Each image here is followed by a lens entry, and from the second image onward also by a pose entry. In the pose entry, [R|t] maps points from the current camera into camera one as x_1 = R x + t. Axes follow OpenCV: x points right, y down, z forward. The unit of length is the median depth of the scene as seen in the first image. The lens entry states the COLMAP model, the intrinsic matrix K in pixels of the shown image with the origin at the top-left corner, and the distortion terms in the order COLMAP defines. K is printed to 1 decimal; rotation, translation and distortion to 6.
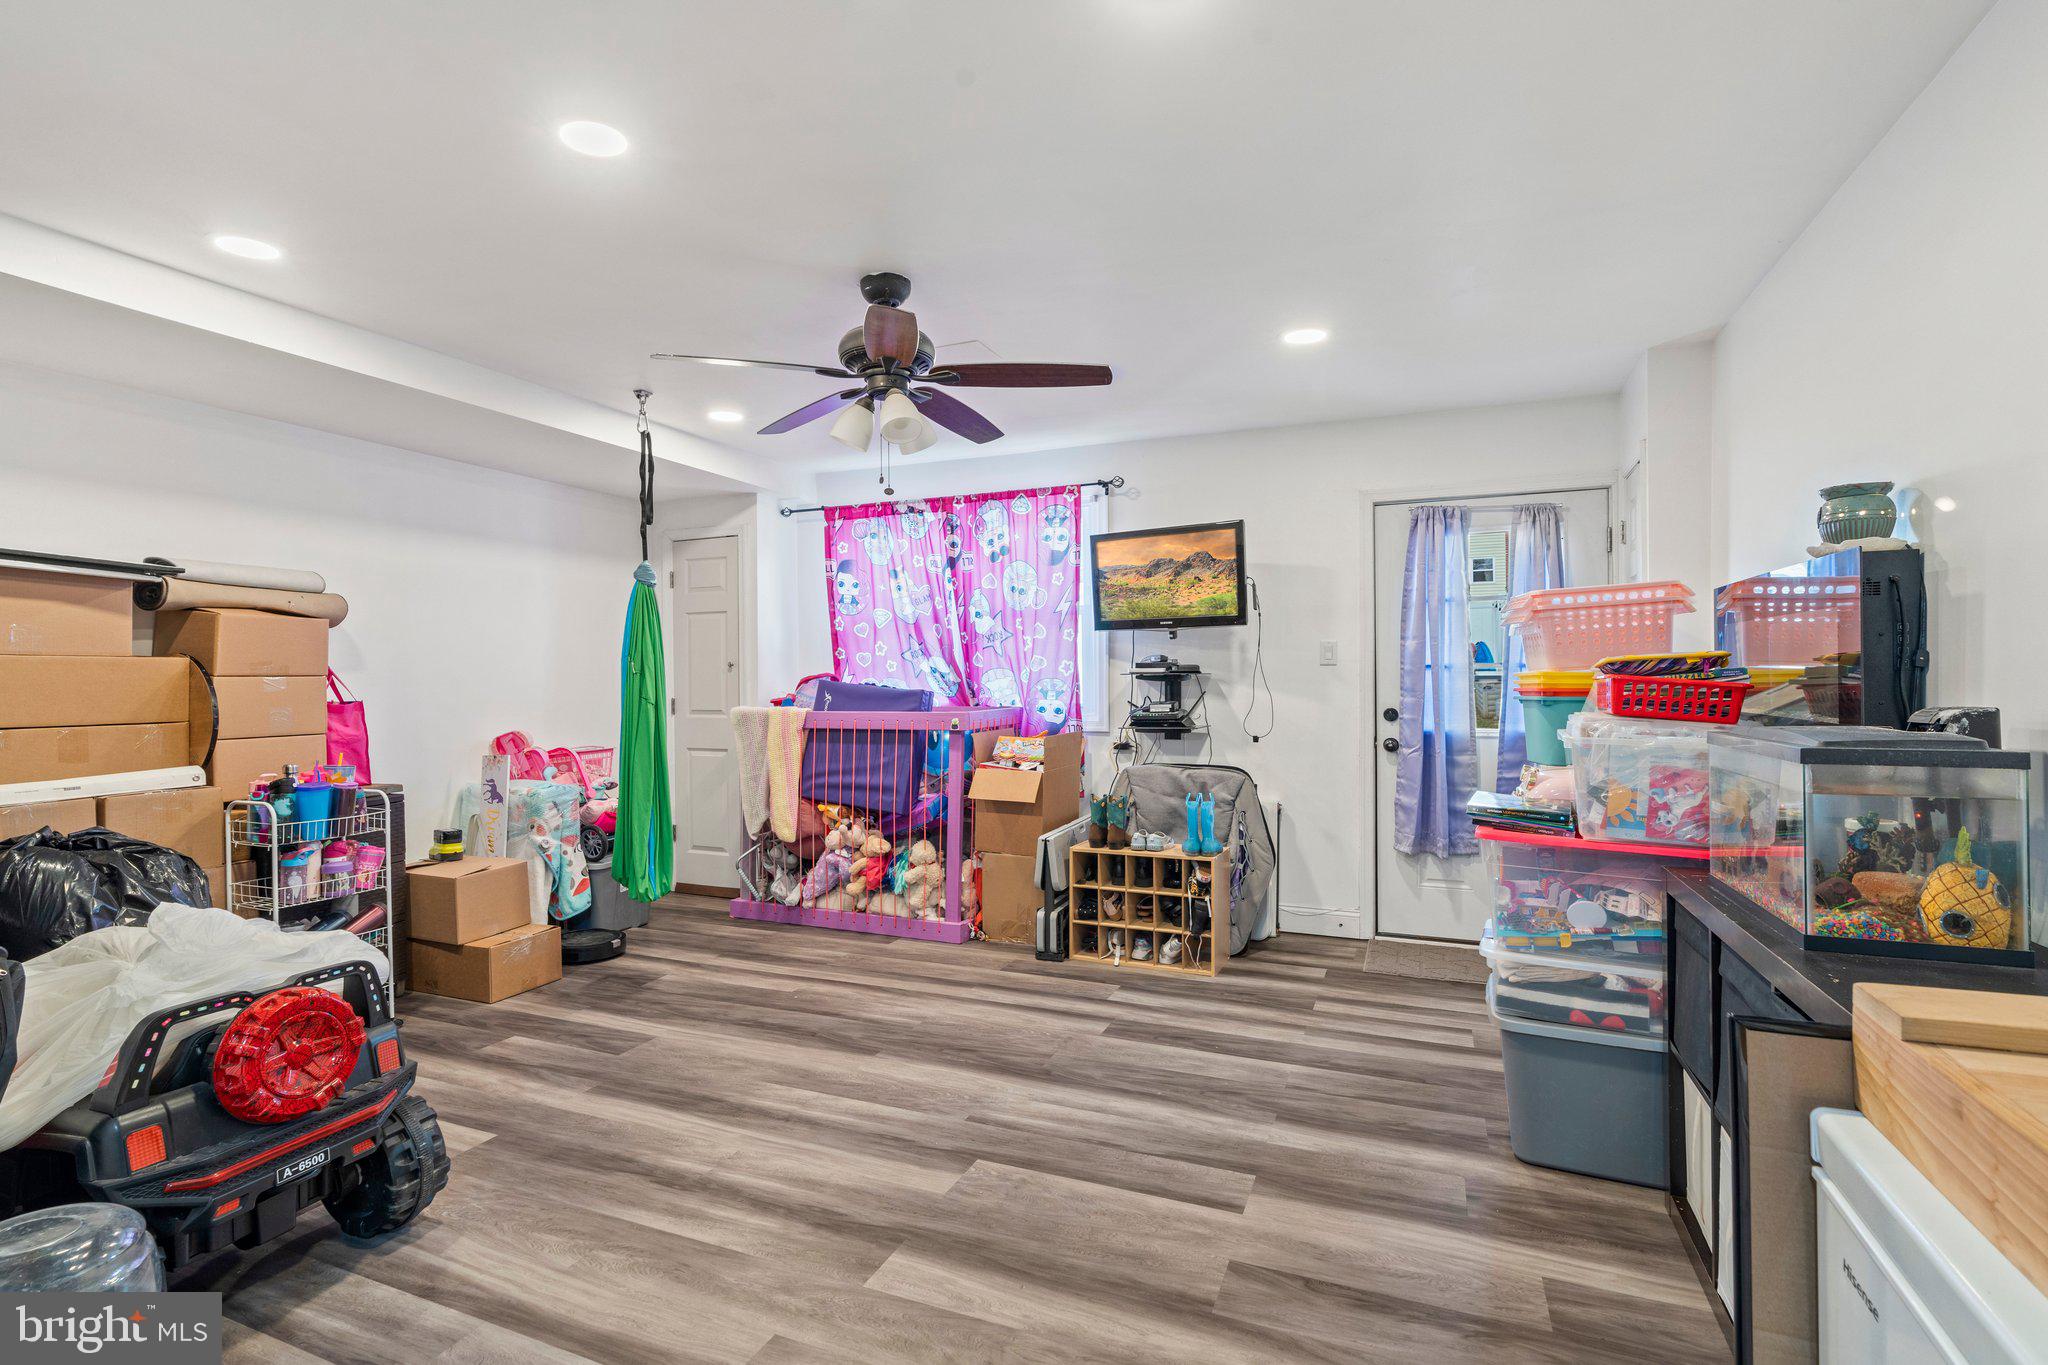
lens RADIAL K [[794.9, 0, 1019.9], [0, 794.9, 687.1], [0, 0, 1]] dist [-0.003420, -0.000006]
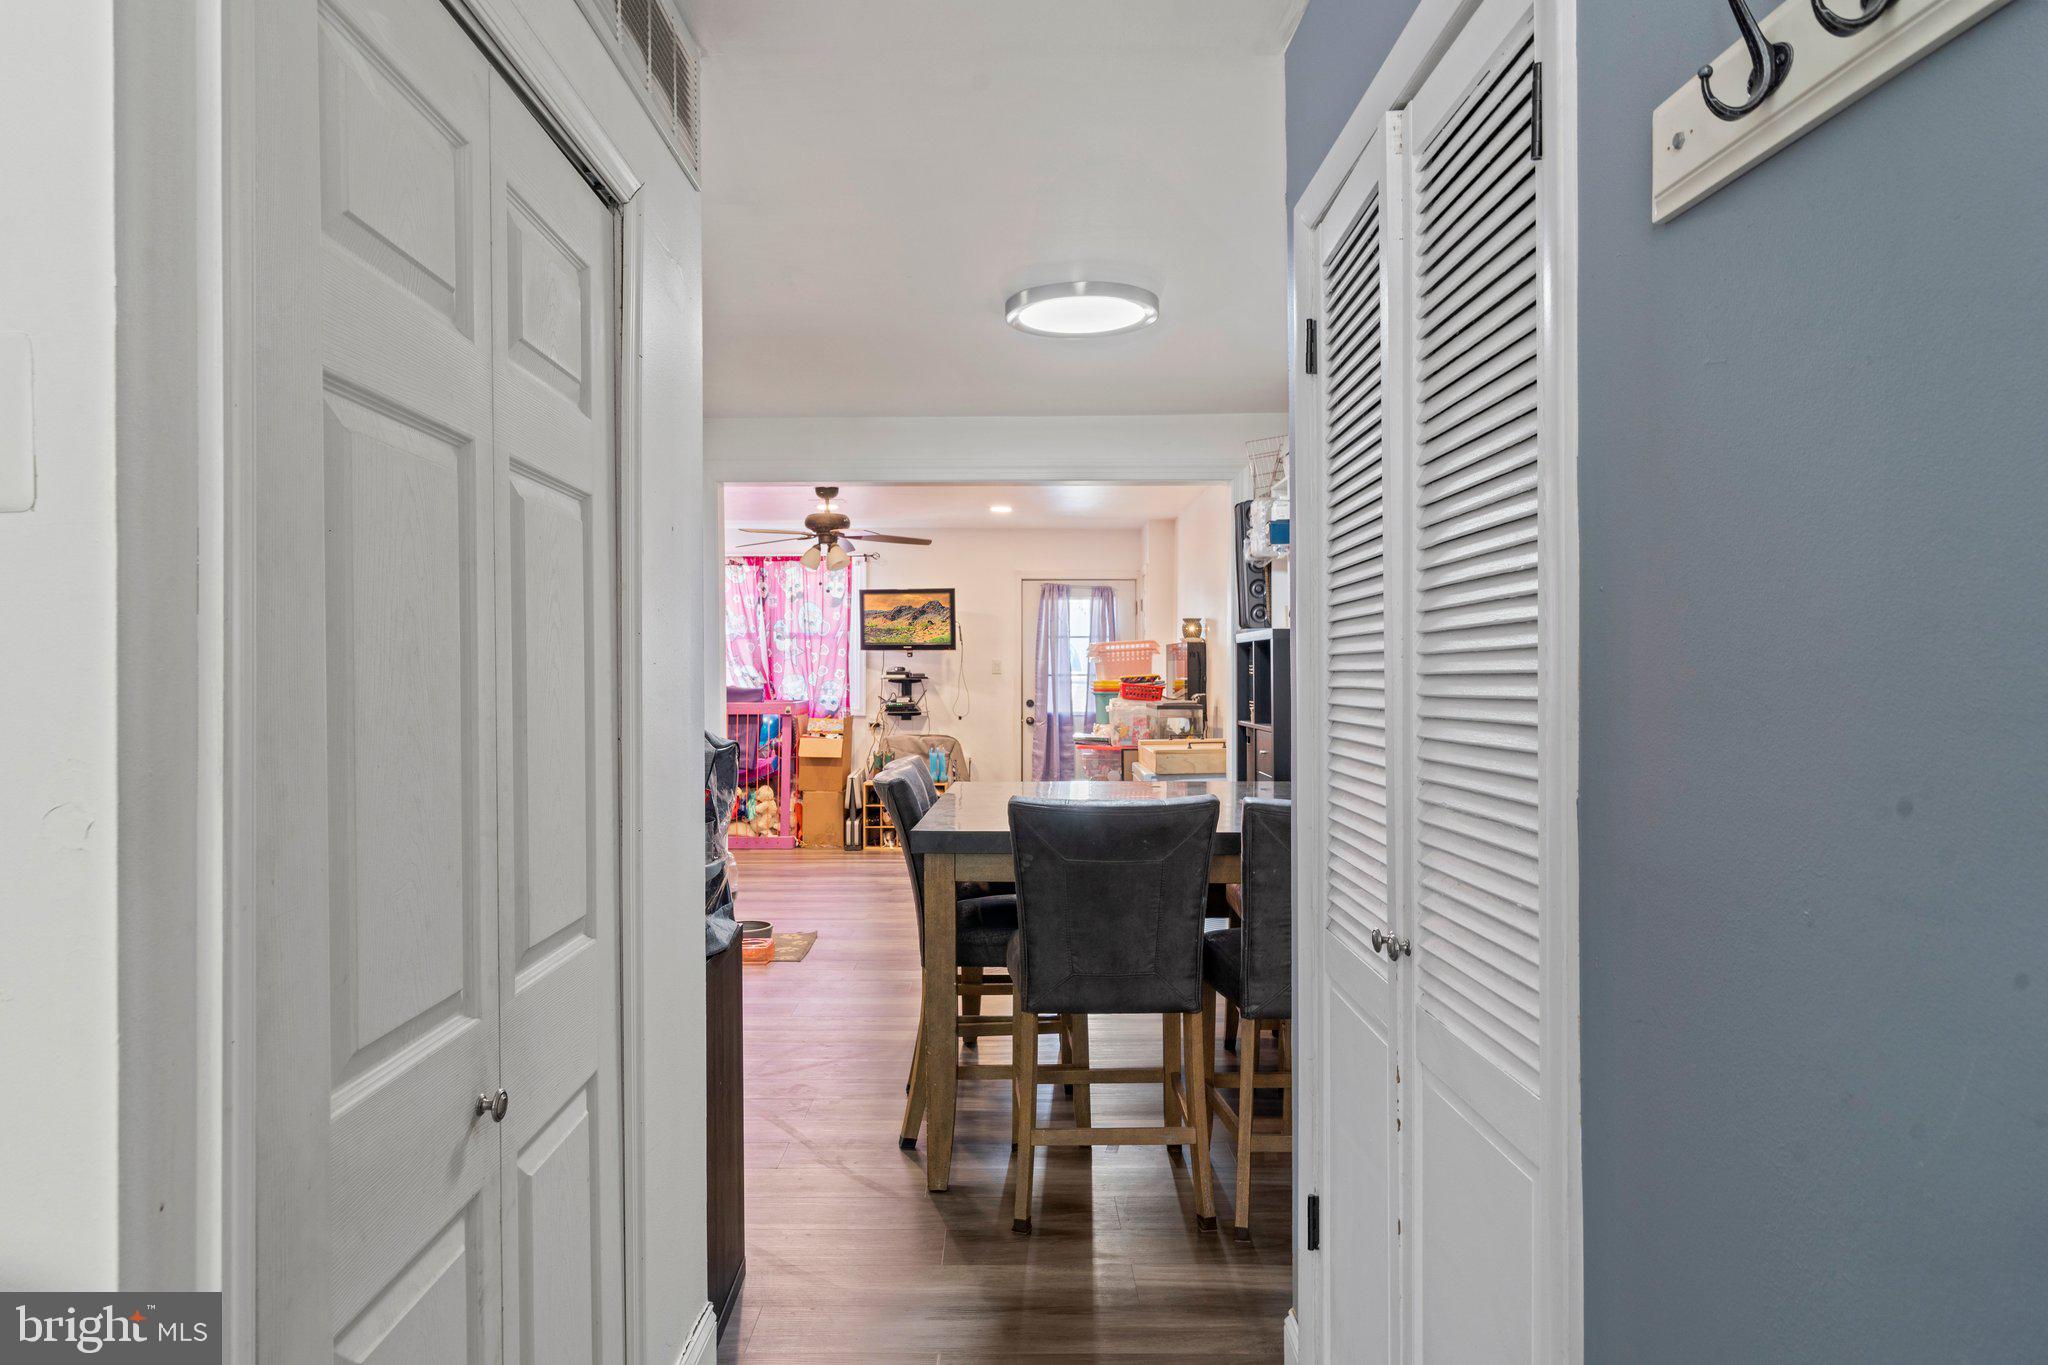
lens RADIAL K [[1287.4, 0, 1021.3], [0, 1287.4, 670.8], [0, 0, 1]] dist [0.003742, 0.000375]
pose [[0.879906, 0.009065, 0.475061, -0.848338], [-0.003254, 0.999910, -0.013053, 0.000393], [-0.475137, 0.009939, 0.879856, -1.399841]]
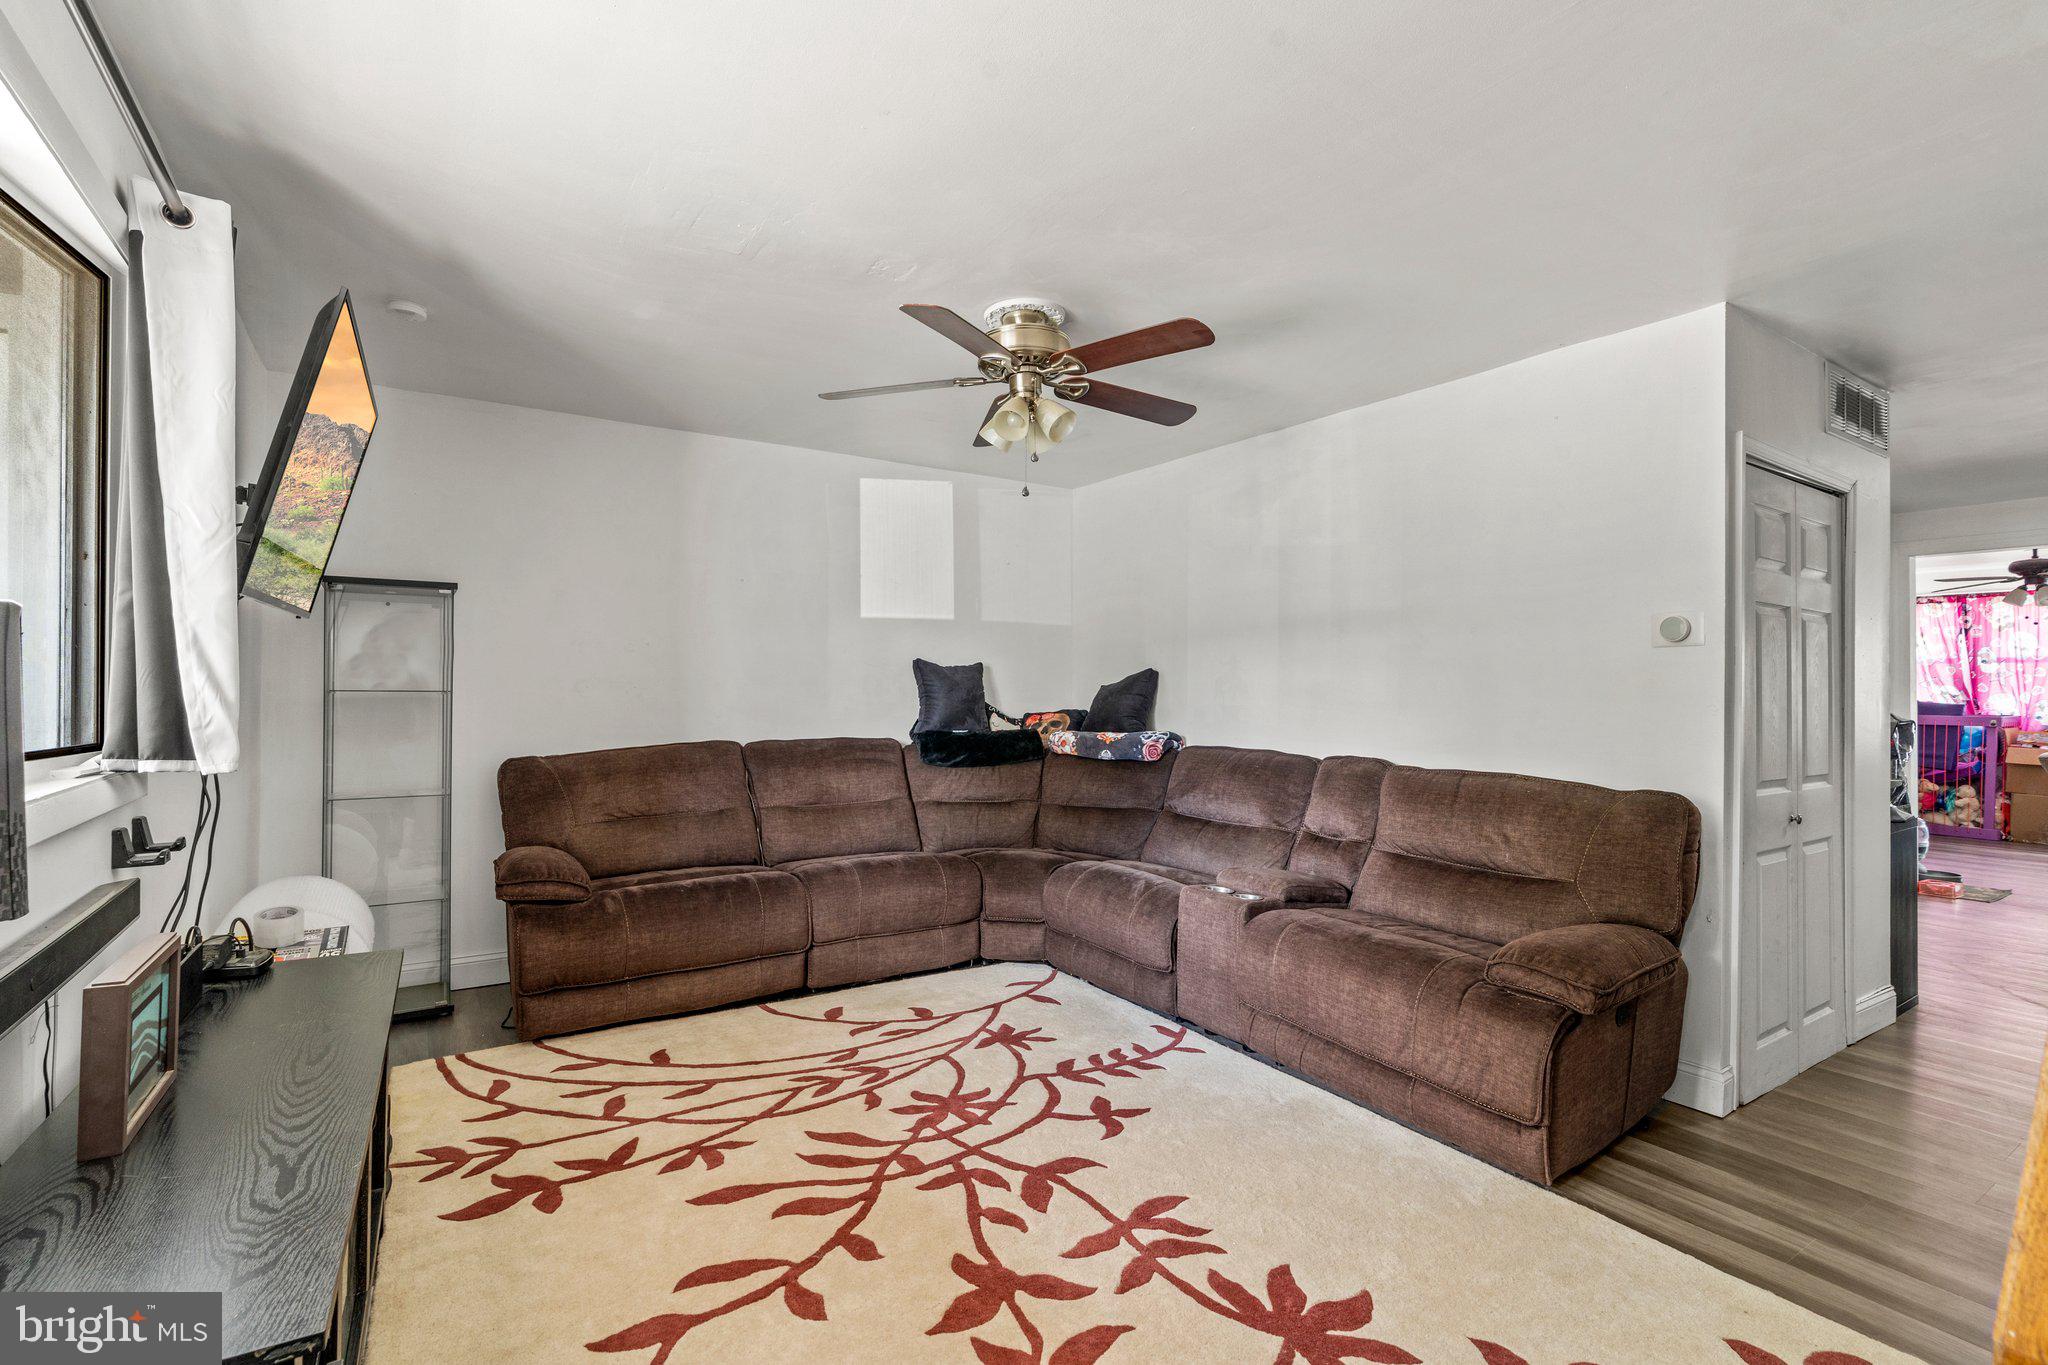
lens RADIAL K [[919.8, 0, 1015.1], [0, 919.8, 681.4], [0, 0, 1]] dist [-0.004842, -0.000730]
pose [[0.868828, 0.015109, -0.494883, -0.972013], [-0.021857, 0.999730, -0.007850, 0.015133], [0.494631, 0.017637, 0.868924, -1.911606]]
